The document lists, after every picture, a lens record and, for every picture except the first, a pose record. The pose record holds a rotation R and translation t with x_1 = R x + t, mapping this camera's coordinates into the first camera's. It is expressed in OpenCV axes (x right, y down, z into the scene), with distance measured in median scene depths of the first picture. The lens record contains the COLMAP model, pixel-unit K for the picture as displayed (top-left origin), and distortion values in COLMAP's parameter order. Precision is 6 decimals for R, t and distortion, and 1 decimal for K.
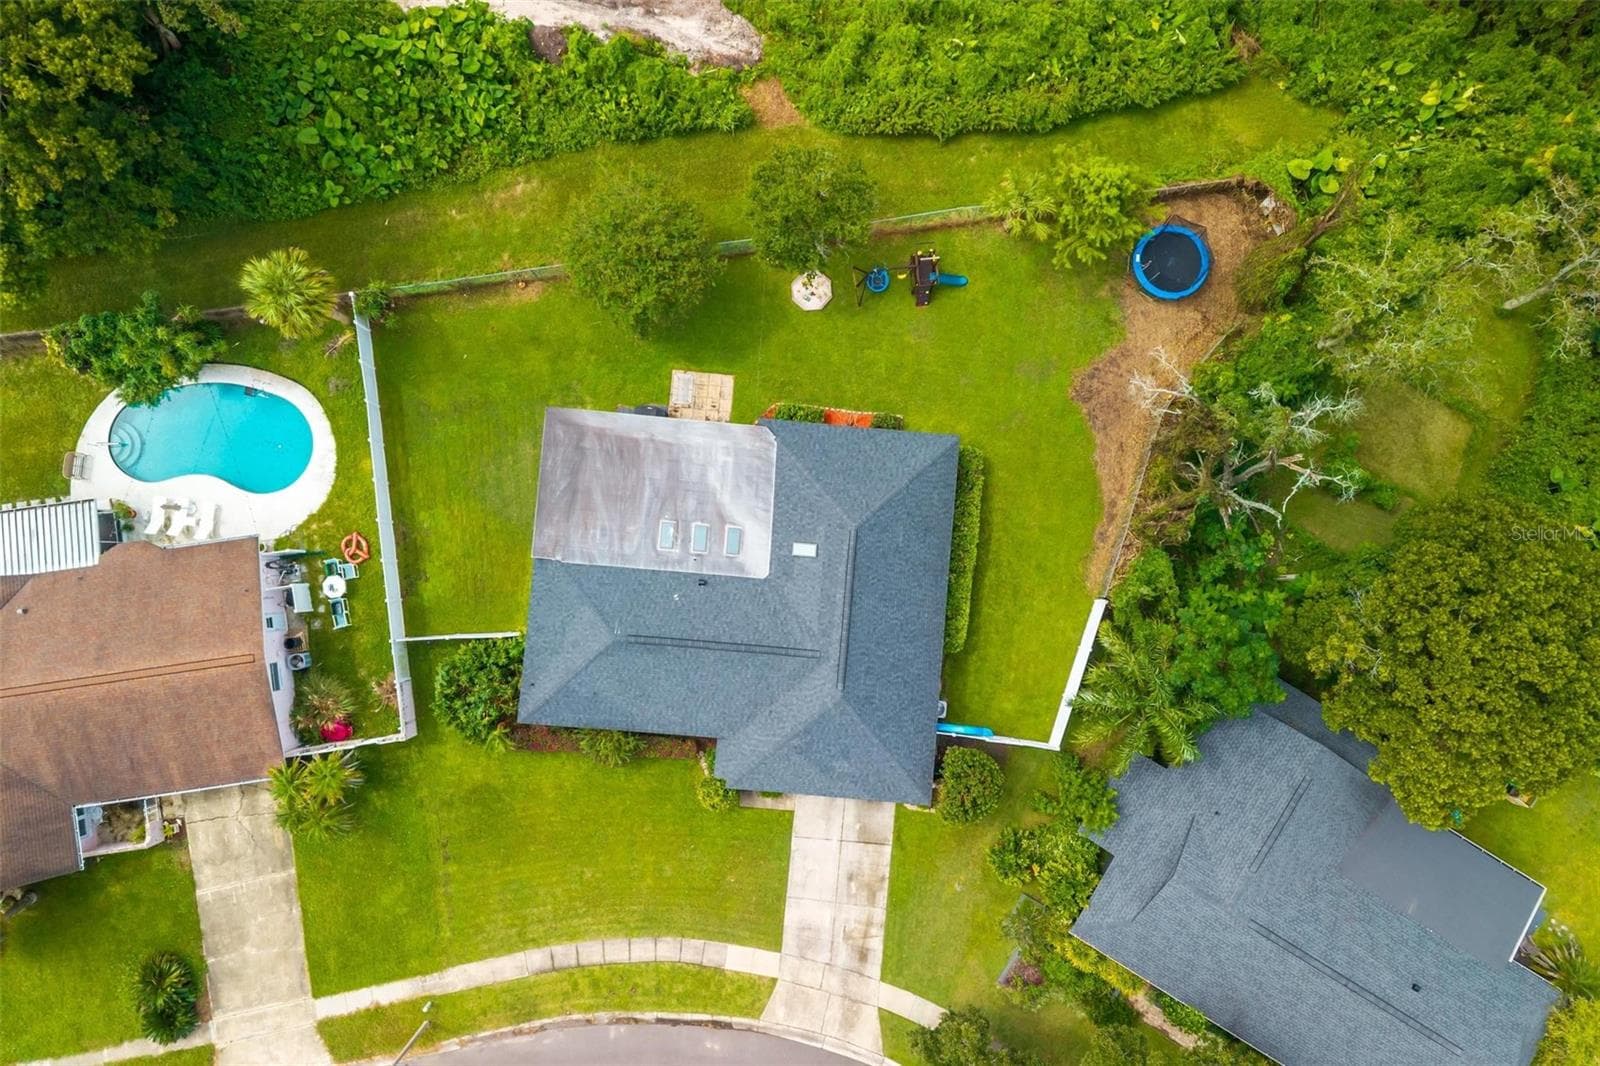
lens RADIAL K [[1141.1, 0, 798.6], [0, 1141.1, 531.9], [0, 0, 1]] dist [0.052281, 0.007292]
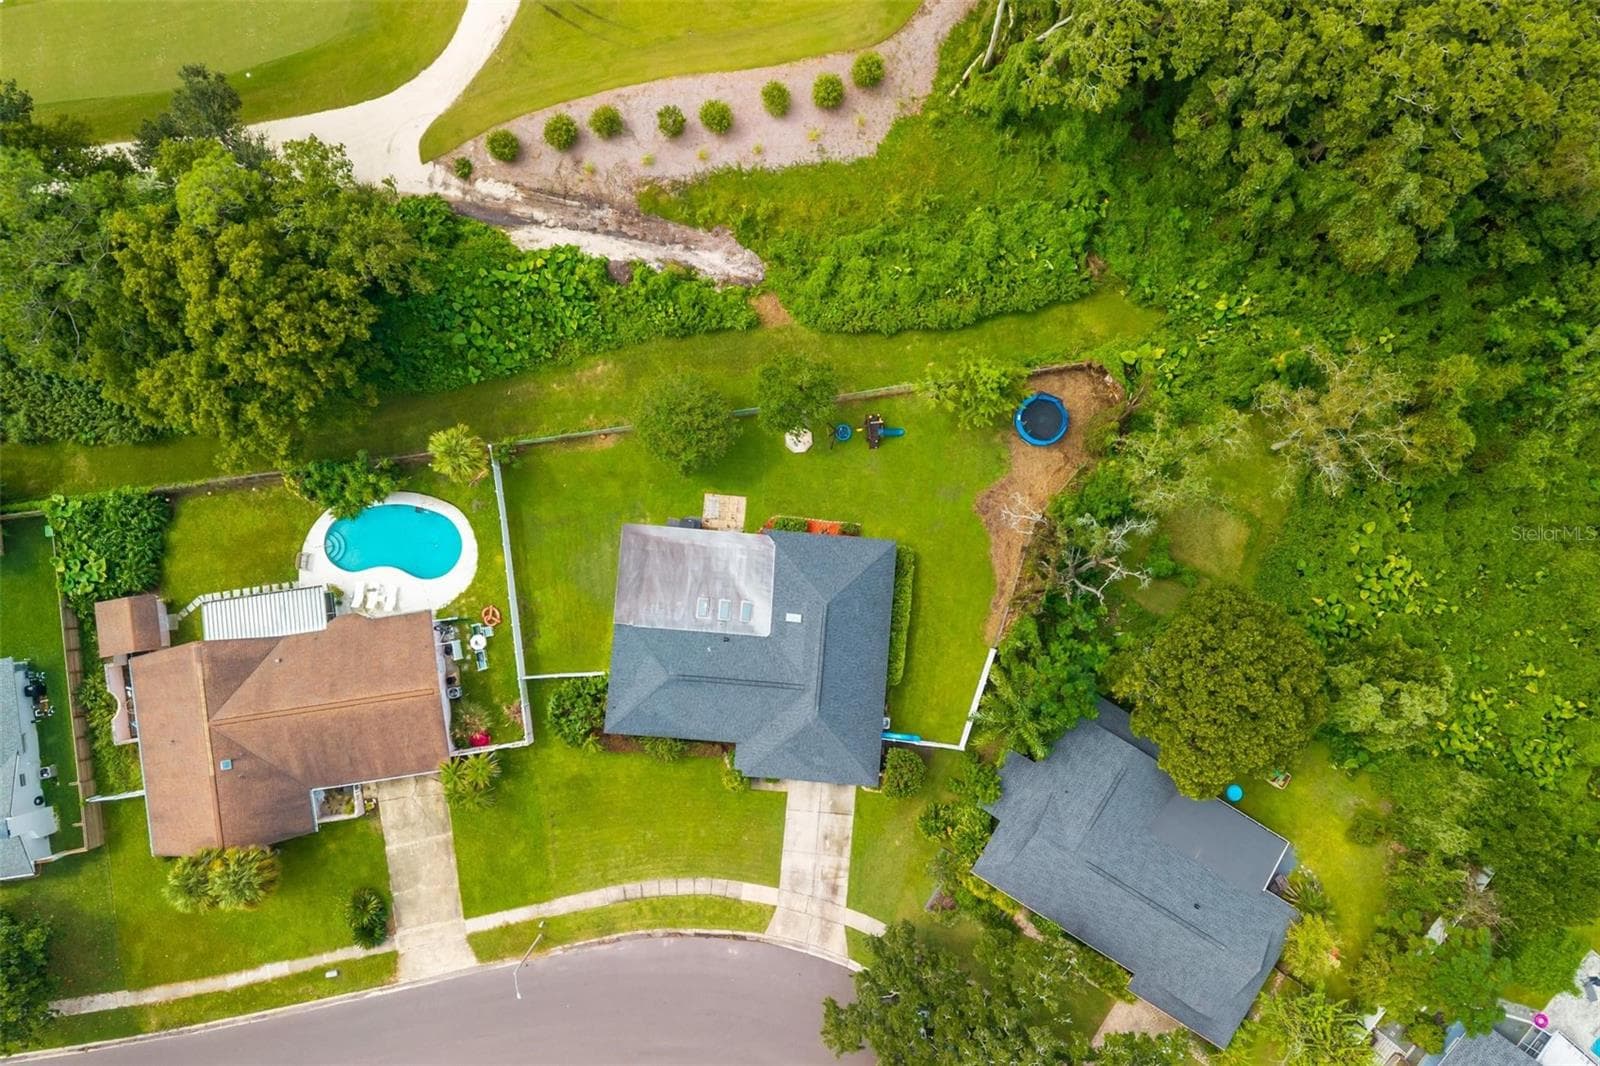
lens RADIAL K [[1291.5, 0, 800.0], [0, 1291.5, 533.0], [0, 0, 1]] dist [0.129029, -0.006646]
pose [[0.999994, -0.002750, -0.002143, 0.016653], [0.002769, 0.999956, 0.008943, -0.106702], [0.002118, -0.008949, 0.999958, -0.678018]]
